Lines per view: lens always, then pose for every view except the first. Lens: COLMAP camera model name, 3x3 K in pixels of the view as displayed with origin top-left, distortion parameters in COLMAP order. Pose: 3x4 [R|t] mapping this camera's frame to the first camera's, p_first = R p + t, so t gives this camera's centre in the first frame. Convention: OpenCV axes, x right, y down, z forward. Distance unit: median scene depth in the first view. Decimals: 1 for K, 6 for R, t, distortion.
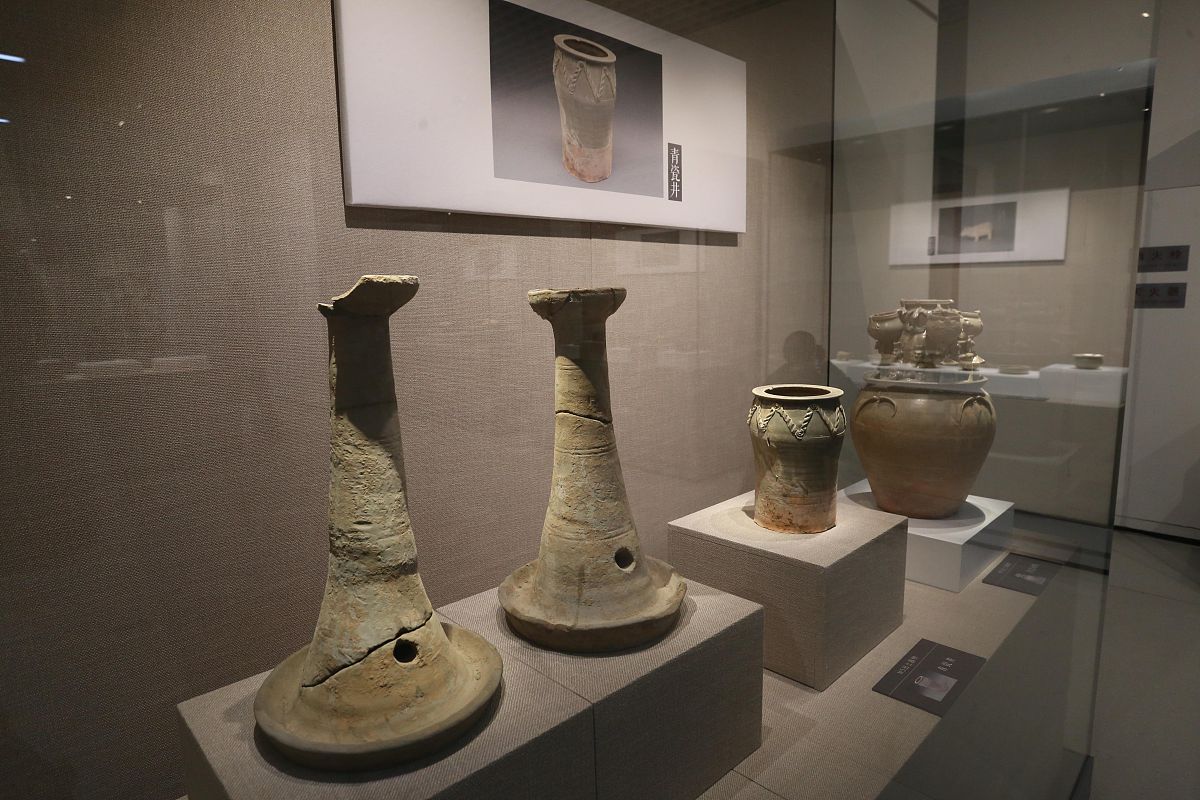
lens RADIAL K [[697.8, 0, 600.0], [0, 697.8, 400.0], [0, 0, 1]] dist [-0.004006, -0.000338]
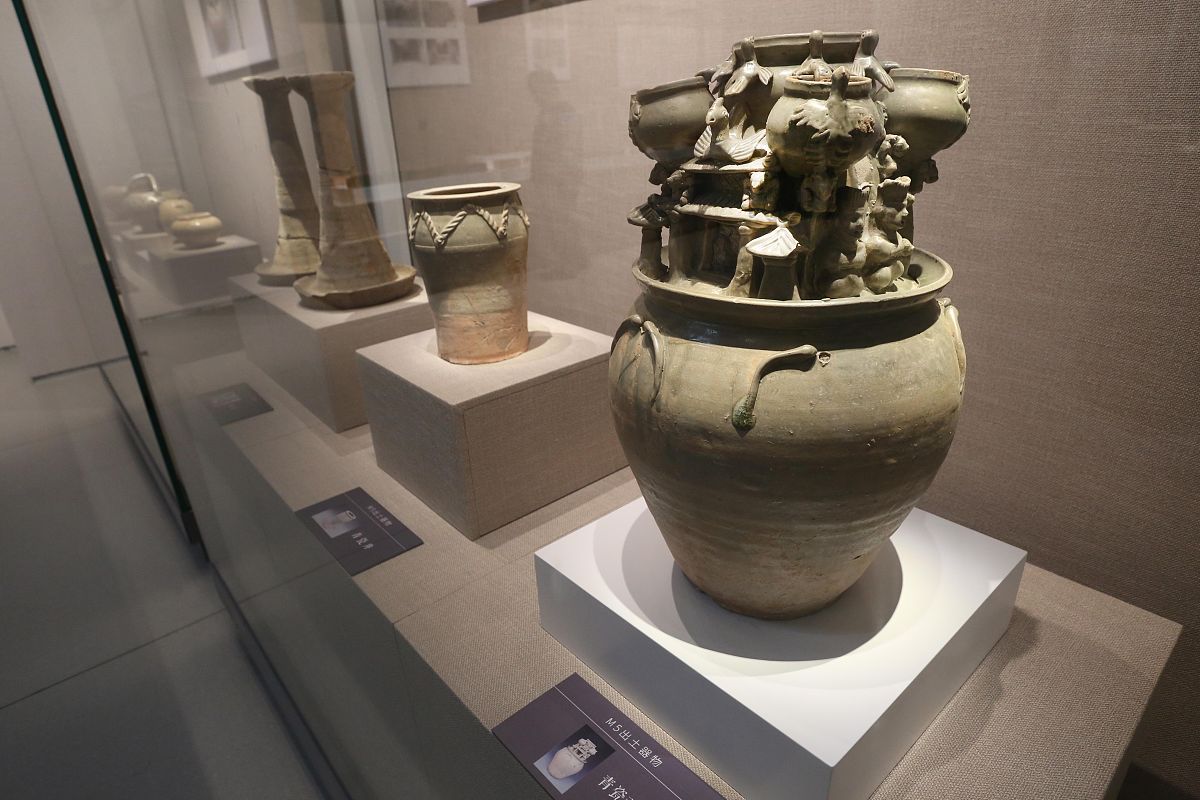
lens RADIAL K [[697.8, 0, 600.0], [0, 697.8, 400.0], [0, 0, 1]] dist [-0.004006, -0.000338]
pose [[-0.076409, 0.415558, -0.906352, 1.169368], [-0.107650, 0.900257, 0.421839, -0.160039], [0.991248, 0.129801, -0.024053, 1.283250]]
